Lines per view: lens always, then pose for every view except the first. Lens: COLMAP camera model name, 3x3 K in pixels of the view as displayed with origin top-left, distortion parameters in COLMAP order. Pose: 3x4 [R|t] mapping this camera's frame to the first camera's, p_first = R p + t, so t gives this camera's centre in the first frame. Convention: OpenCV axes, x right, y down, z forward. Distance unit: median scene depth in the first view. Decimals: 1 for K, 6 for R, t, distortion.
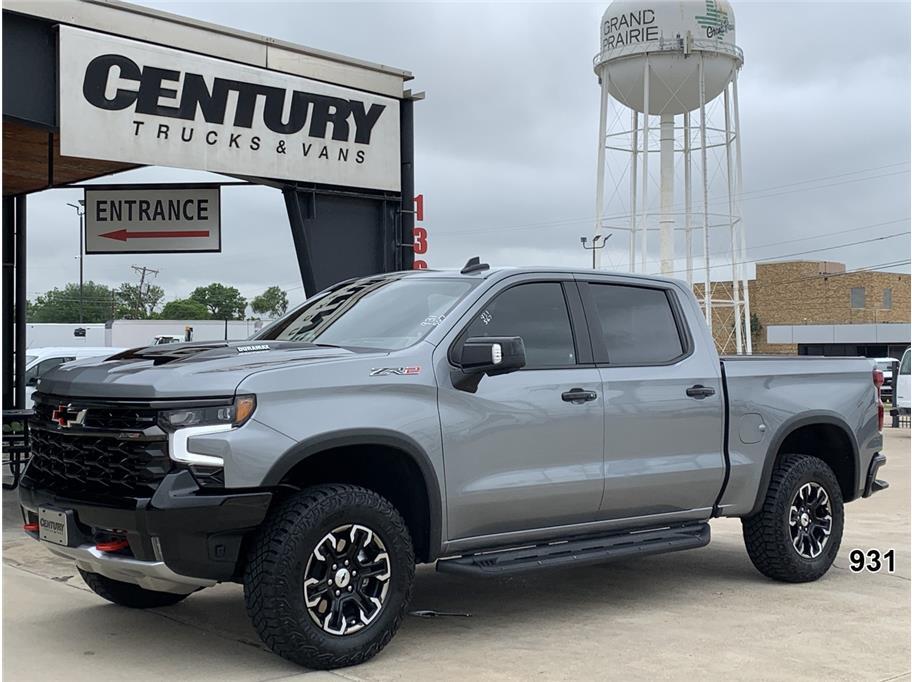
lens RADIAL K [[1319.4, 0, 459.9], [0, 1319.4, 338.2], [0, 0, 1]] dist [0.093609, 0.000000]
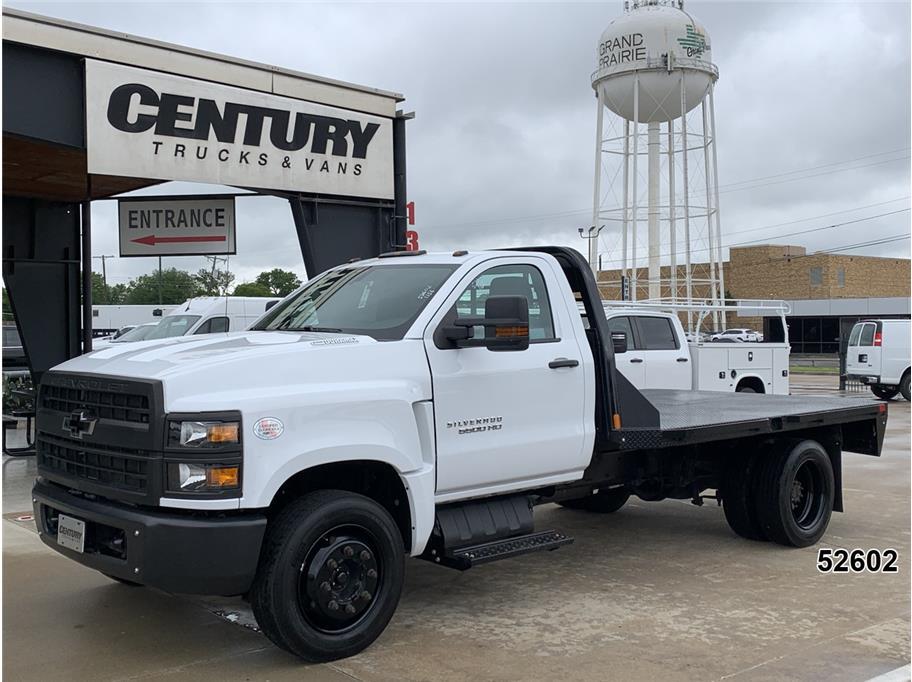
lens RADIAL K [[1084.9, 0, 461.2], [0, 1084.9, 337.1], [0, 0, 1]] dist [0.079735, 0.000000]
pose [[0.999521, -0.006648, -0.030211, 0.043444], [0.007471, 0.999602, 0.027216, -0.017365], [0.030018, -0.027428, 0.999173, 0.056738]]
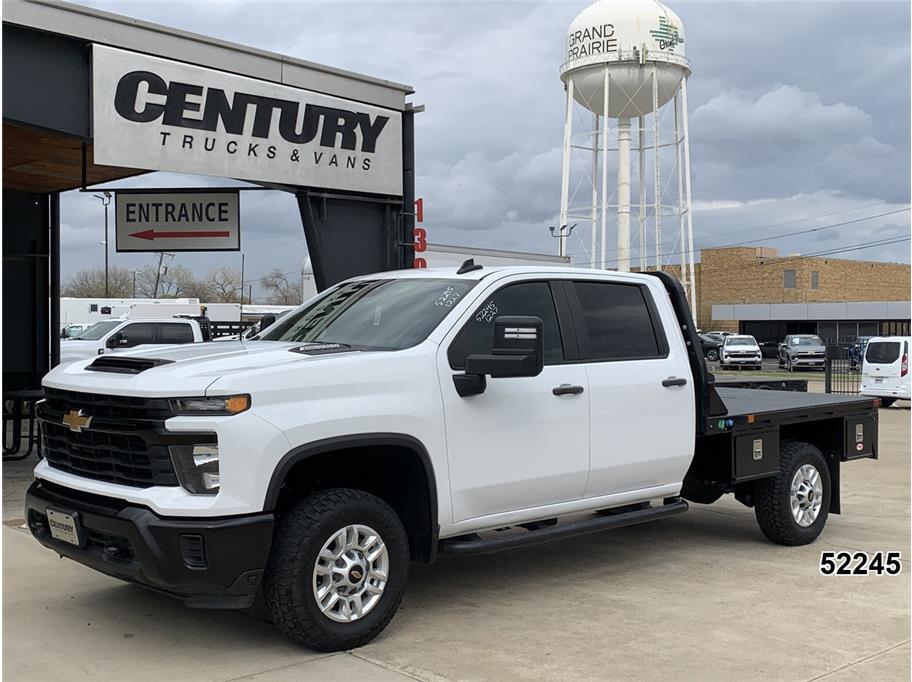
lens RADIAL K [[1151.4, 0, 459.6], [0, 1151.4, 332.5], [0, 0, 1]] dist [0.086440, 0.000000]
pose [[0.999775, 0.001786, 0.021121, -0.018189], [-0.002227, 0.999780, 0.020857, -0.017602], [-0.021079, -0.020899, 0.999559, 0.034781]]
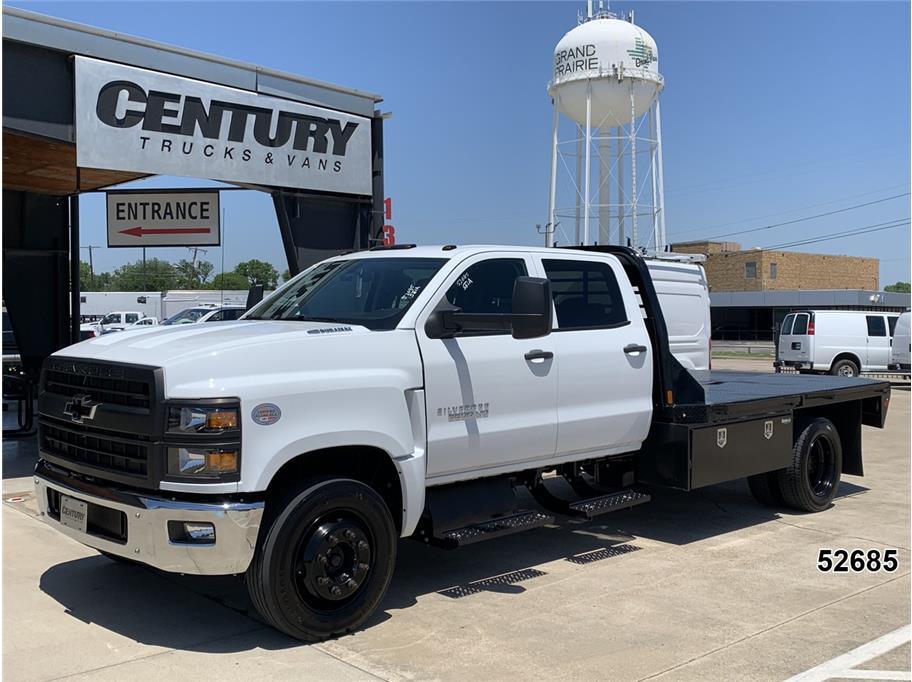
lens RADIAL K [[995.4, 0, 459.8], [0, 995.4, 339.6], [0, 0, 1]] dist [0.050538, 0.000000]
pose [[0.999975, -0.000349, 0.007060, 0.030807], [0.000039, 0.999040, 0.043814, -0.019734], [-0.007069, -0.043813, 0.999015, 0.087514]]
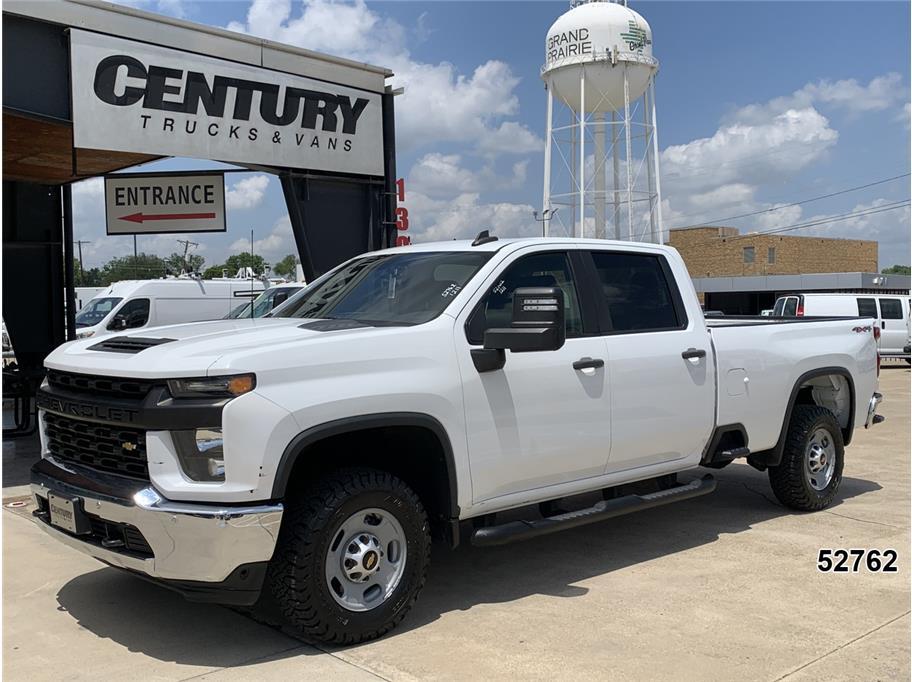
lens RADIAL K [[995.4, 0, 449.1], [0, 995.4, 334.8], [0, 0, 1]] dist [0.050538, 0.000000]
pose [[0.999799, -0.017626, 0.009536, 0.001079], [0.017161, 0.998759, 0.046756, -0.013314], [-0.010349, -0.046583, 0.998861, 0.138007]]
